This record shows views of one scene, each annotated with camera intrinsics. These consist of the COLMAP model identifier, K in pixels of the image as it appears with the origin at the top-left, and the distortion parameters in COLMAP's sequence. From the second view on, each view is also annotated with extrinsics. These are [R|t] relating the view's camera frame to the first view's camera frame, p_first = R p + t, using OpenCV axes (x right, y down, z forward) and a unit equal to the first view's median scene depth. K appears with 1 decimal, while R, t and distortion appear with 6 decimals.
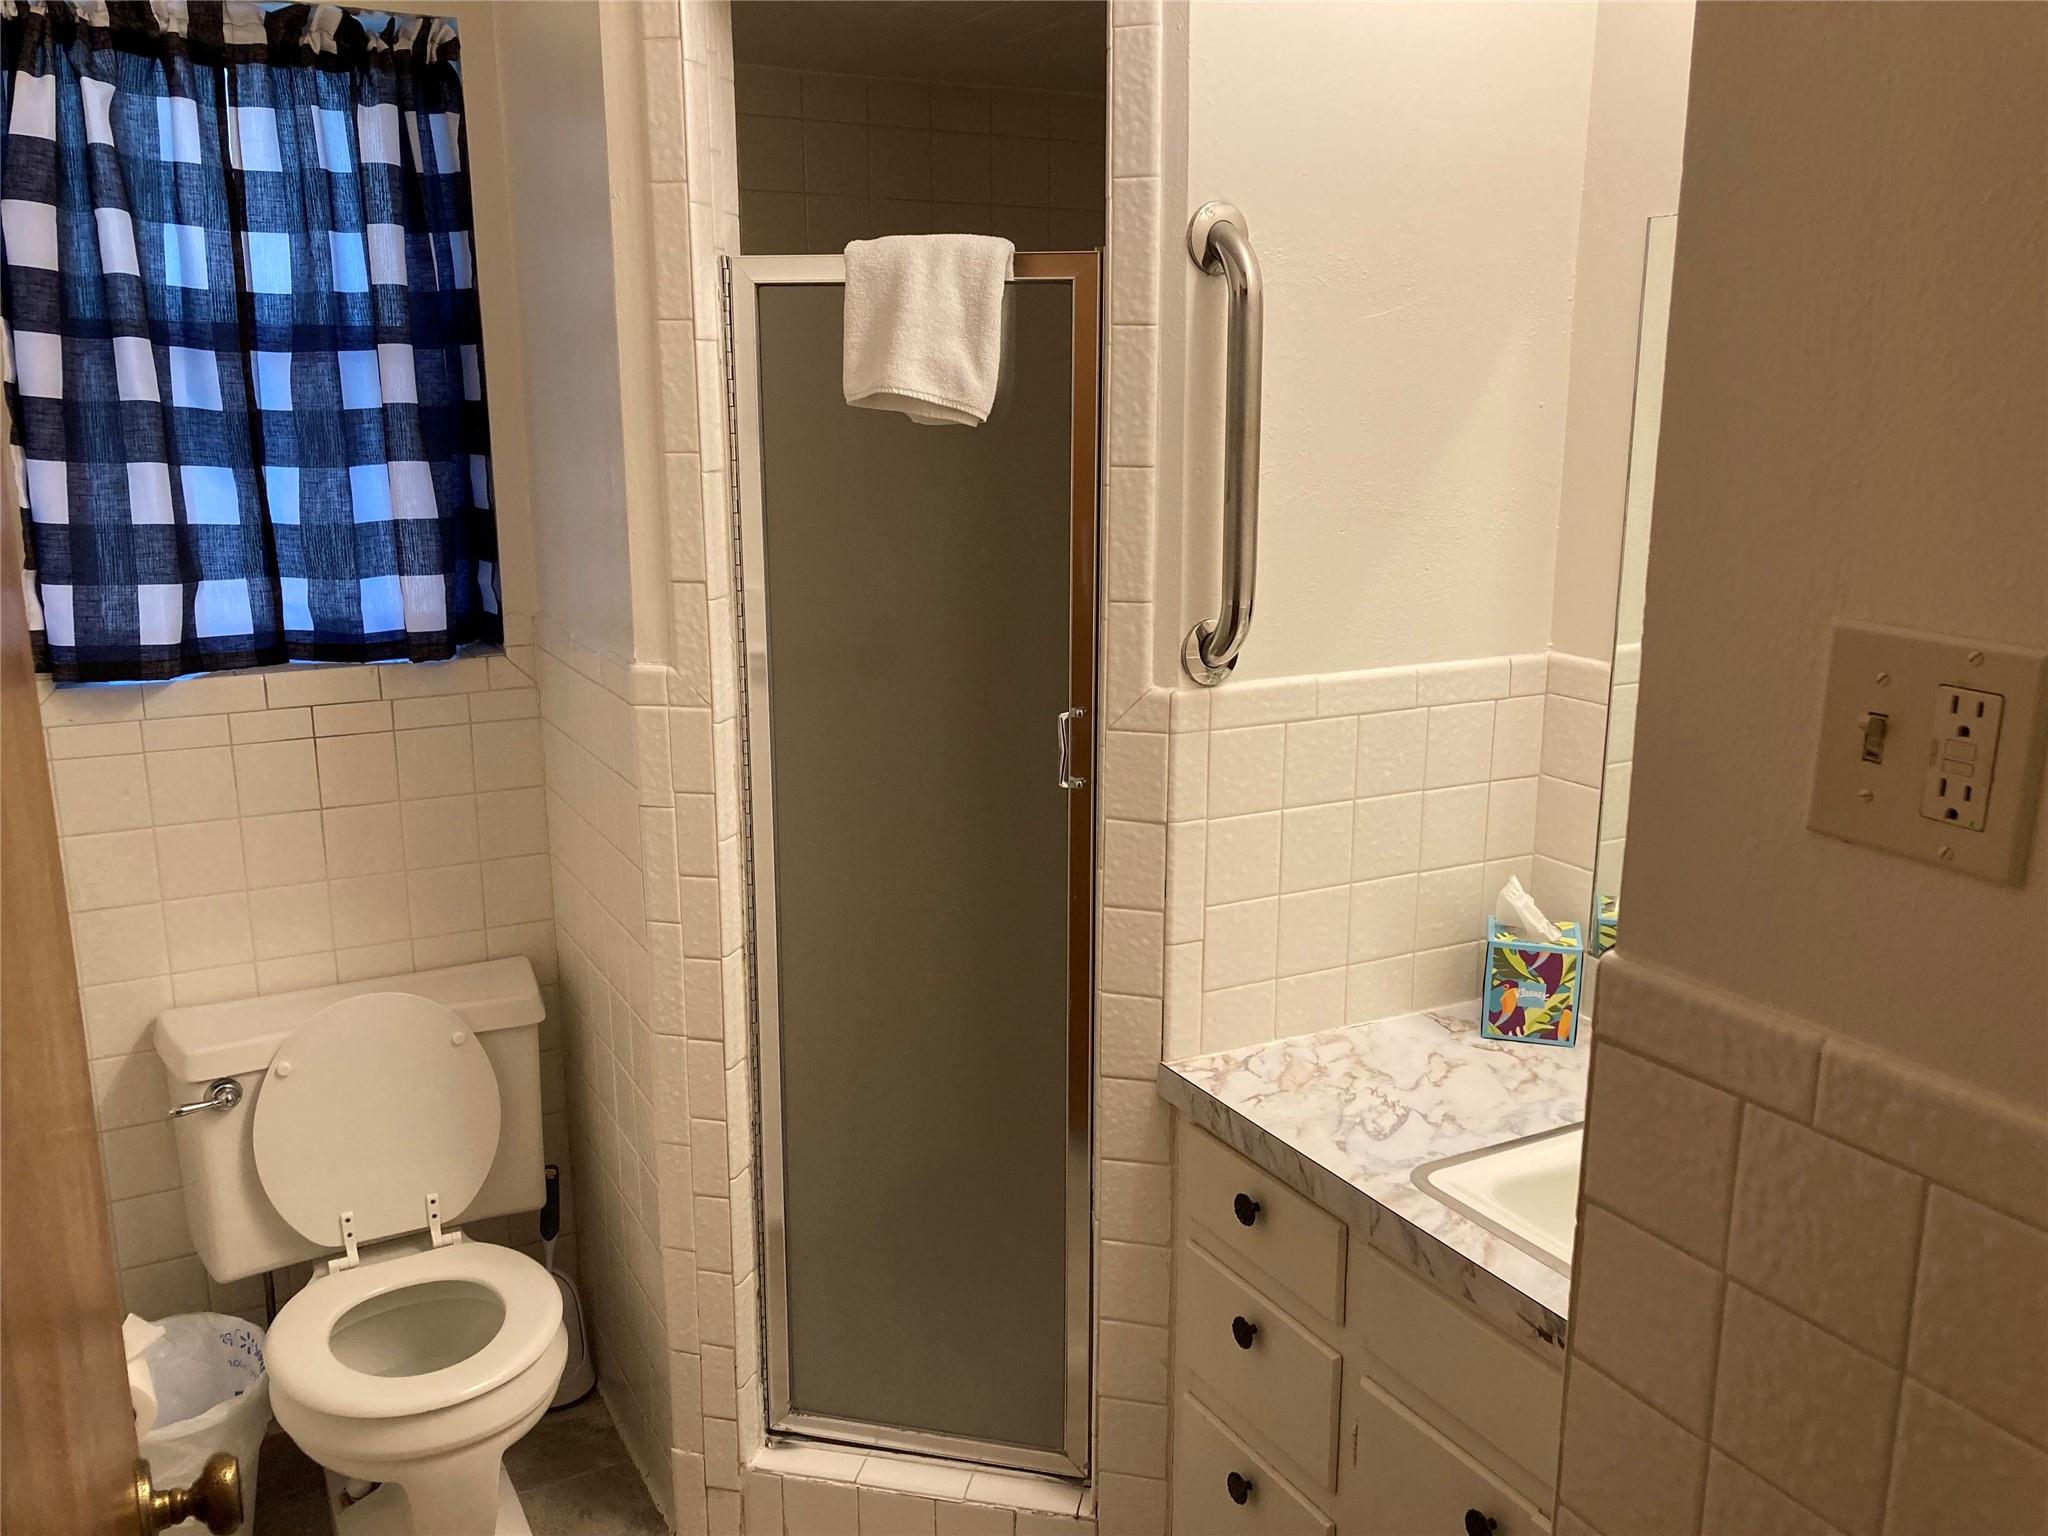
lens RADIAL K [[1684.2, 0, 1024.2], [0, 1684.2, 763.8], [0, 0, 1]] dist [0.001624, -0.000051]
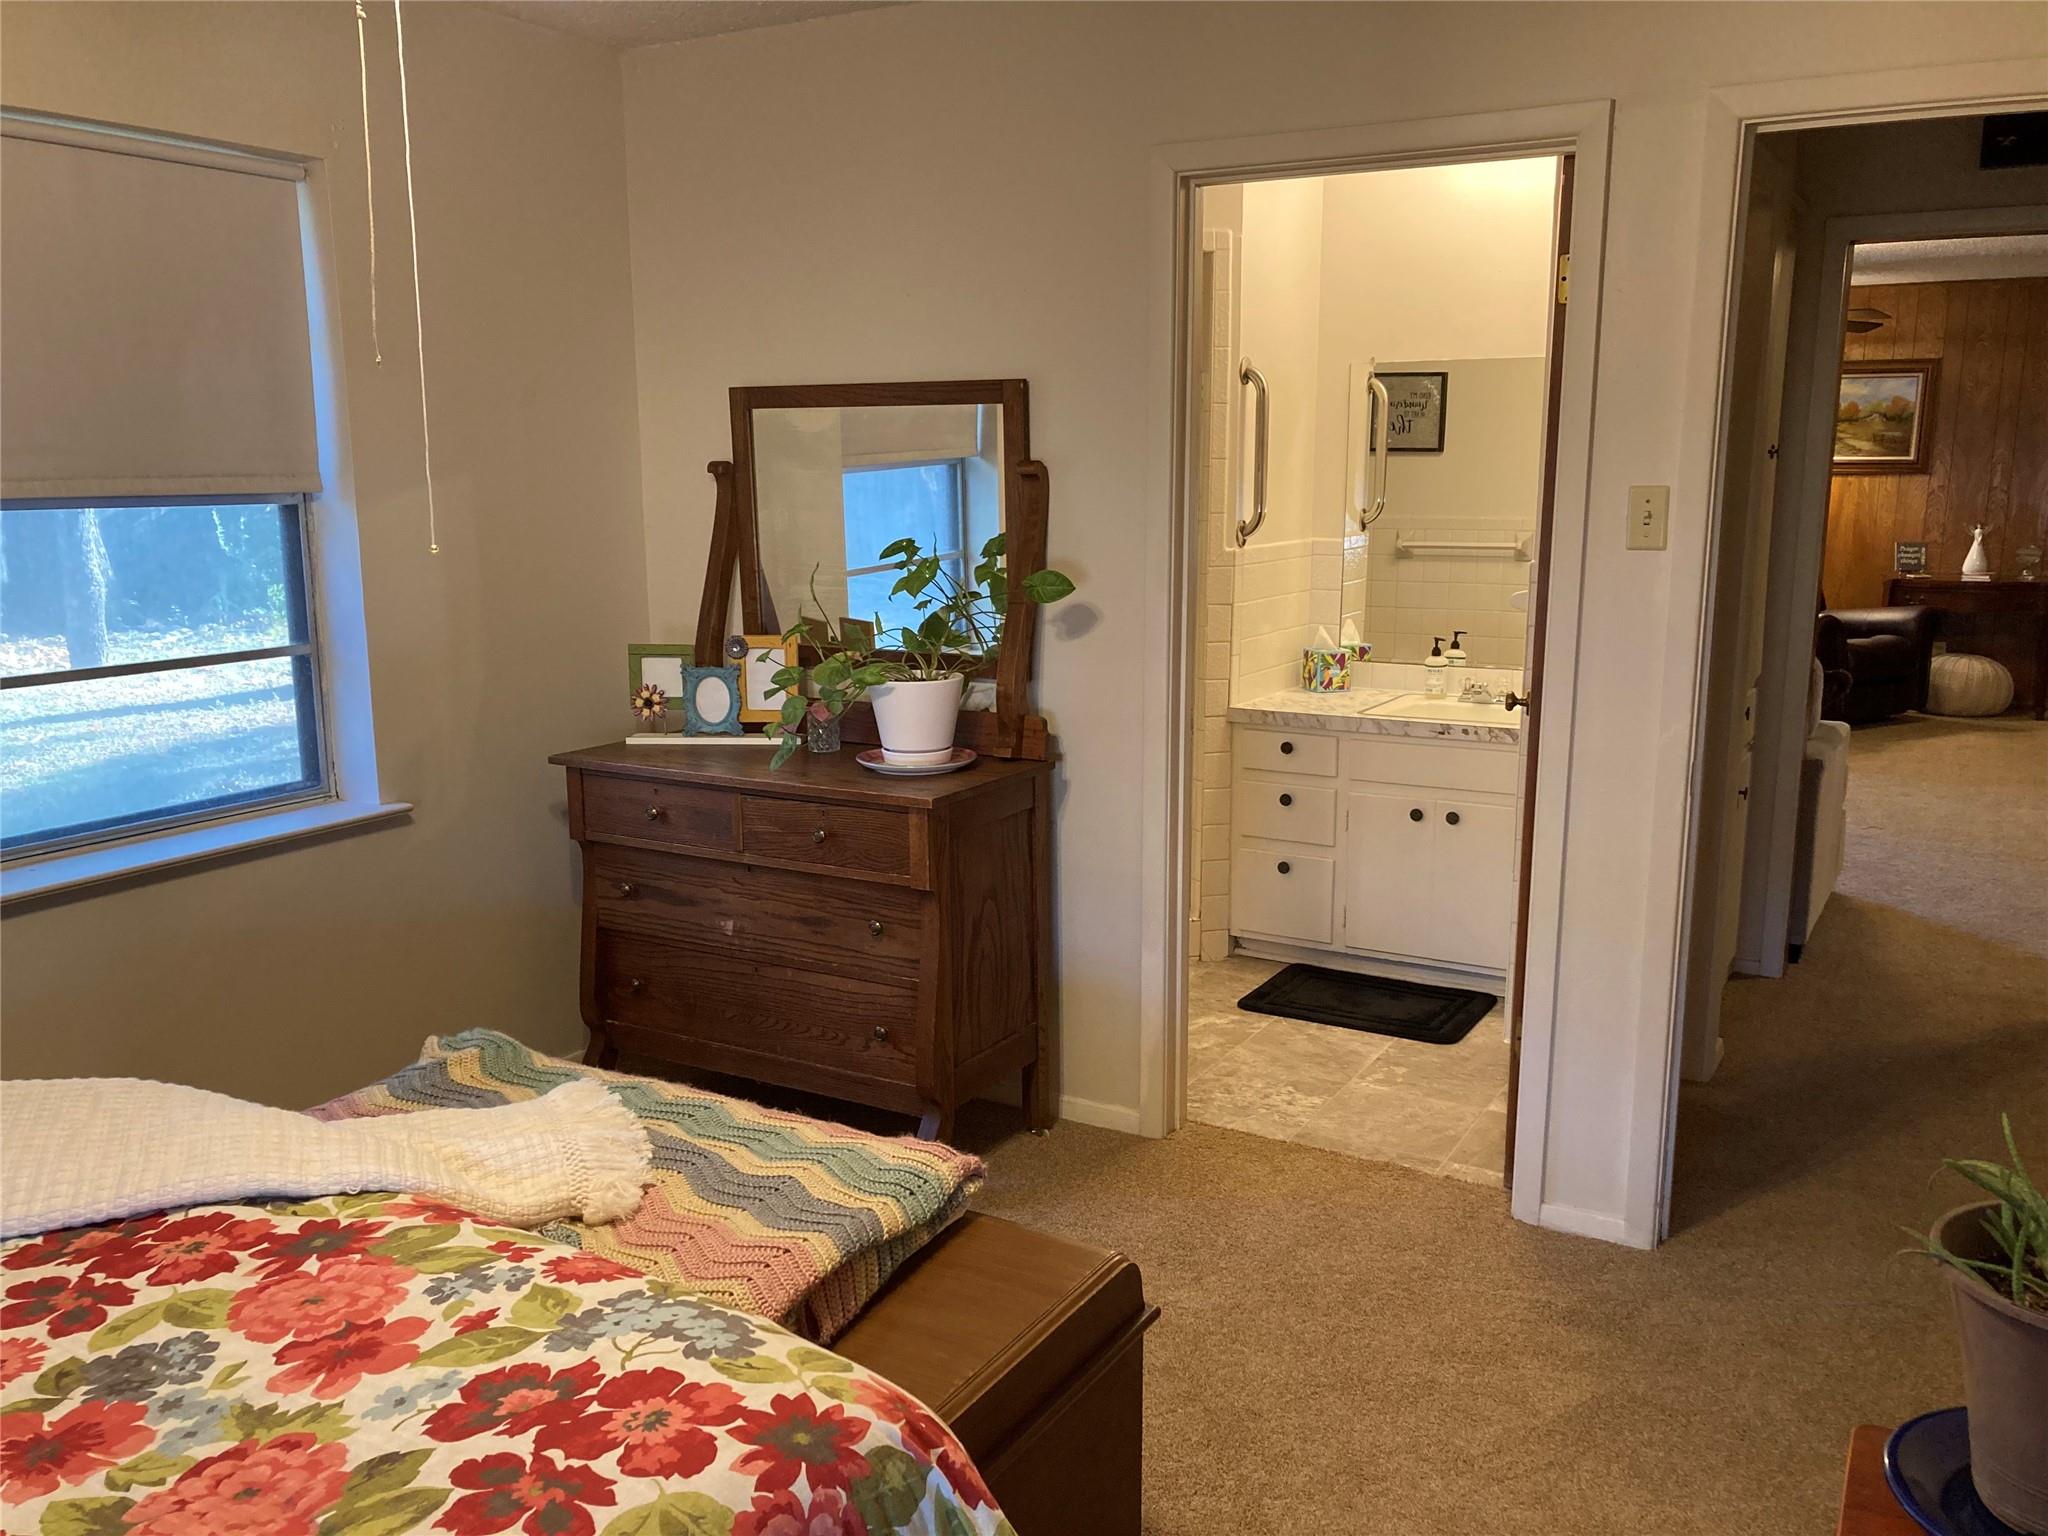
lens RADIAL K [[1684.2, 0, 1024.1], [0, 1684.2, 772.6], [0, 0, 1]] dist [0.001624, -0.000051]
pose [[0.853402, -0.098769, 0.511810, -1.385128], [0.111745, 0.993722, 0.005443, 0.221029], [-0.509134, 0.052547, 0.859082, -0.900468]]
